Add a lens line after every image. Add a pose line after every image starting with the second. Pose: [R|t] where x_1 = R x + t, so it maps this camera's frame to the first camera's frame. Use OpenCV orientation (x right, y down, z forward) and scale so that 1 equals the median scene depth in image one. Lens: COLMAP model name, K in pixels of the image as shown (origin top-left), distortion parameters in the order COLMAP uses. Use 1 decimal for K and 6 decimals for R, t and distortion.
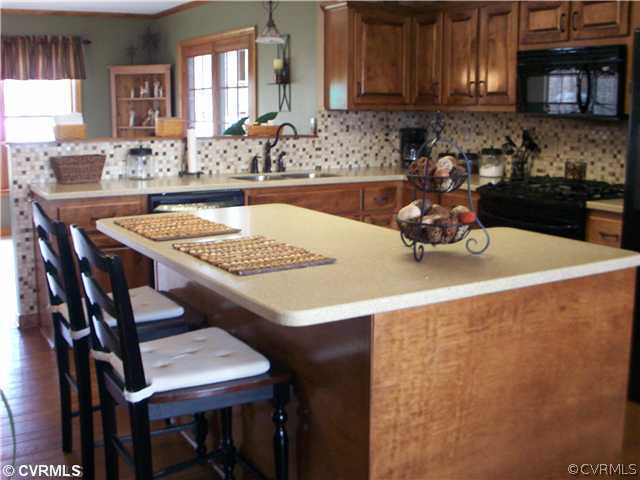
lens RADIAL K [[711.5, 0, 319.9], [0, 711.5, 221.7], [0, 0, 1]] dist [-0.127593, 0.037407]
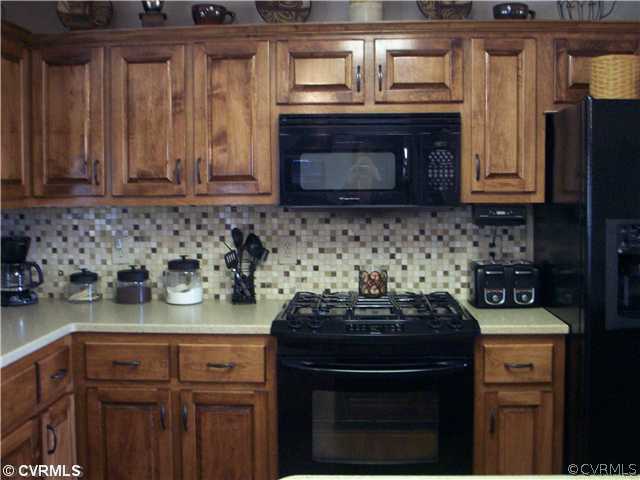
lens RADIAL K [[711.5, 0, 319.9], [0, 711.5, 221.7], [0, 0, 1]] dist [-0.127593, 0.037407]
pose [[0.570982, -0.055136, 0.819109, -0.244983], [0.144530, 0.988910, -0.034183, -0.108146], [-0.808140, 0.137904, 0.572619, 0.565428]]
